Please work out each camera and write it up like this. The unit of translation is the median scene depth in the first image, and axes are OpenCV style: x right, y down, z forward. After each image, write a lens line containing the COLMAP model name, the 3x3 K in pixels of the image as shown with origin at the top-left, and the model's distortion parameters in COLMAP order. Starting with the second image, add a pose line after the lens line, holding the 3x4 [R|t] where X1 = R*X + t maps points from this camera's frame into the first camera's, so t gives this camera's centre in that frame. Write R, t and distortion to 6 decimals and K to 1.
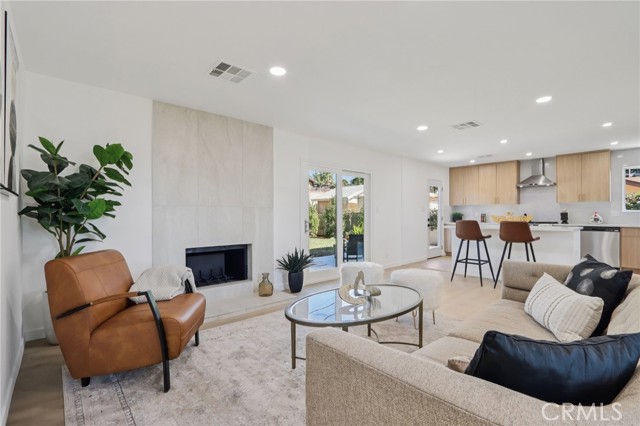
lens RADIAL K [[302.2, 0, 318.5], [0, 302.2, 215.7], [0, 0, 1]] dist [-0.015387, 0.002533]
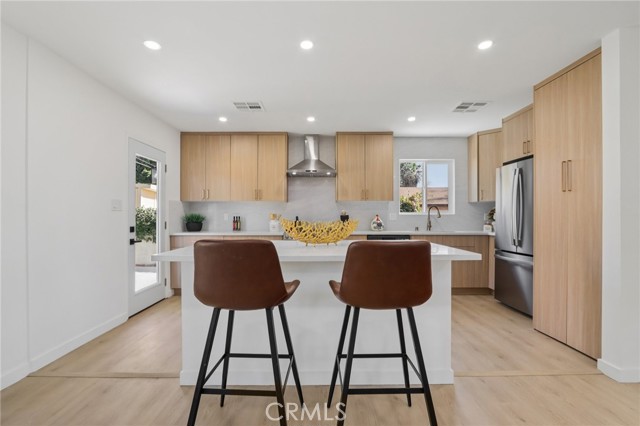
lens RADIAL K [[302.2, 0, 316.5], [0, 302.2, 217.4], [0, 0, 1]] dist [-0.015387, 0.002533]
pose [[0.680198, 0.002004, 0.733026, 0.257648], [0.000787, 0.999994, -0.003464, -0.002840], [-0.733028, 0.002933, 0.680192, 0.570426]]
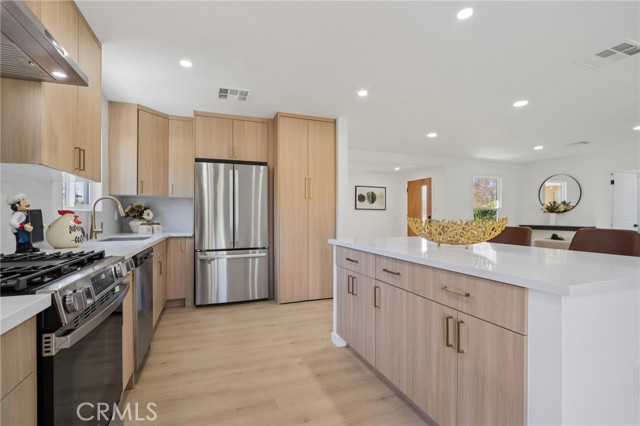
lens RADIAL K [[302.2, 0, 320.6], [0, 302.2, 213.7], [0, 0, 1]] dist [-0.015387, 0.002533]
pose [[-0.931886, 0.006875, 0.362686, 0.531644], [0.006264, 0.999976, -0.002859, -0.005572], [-0.362697, -0.000393, -0.931907, 1.148782]]
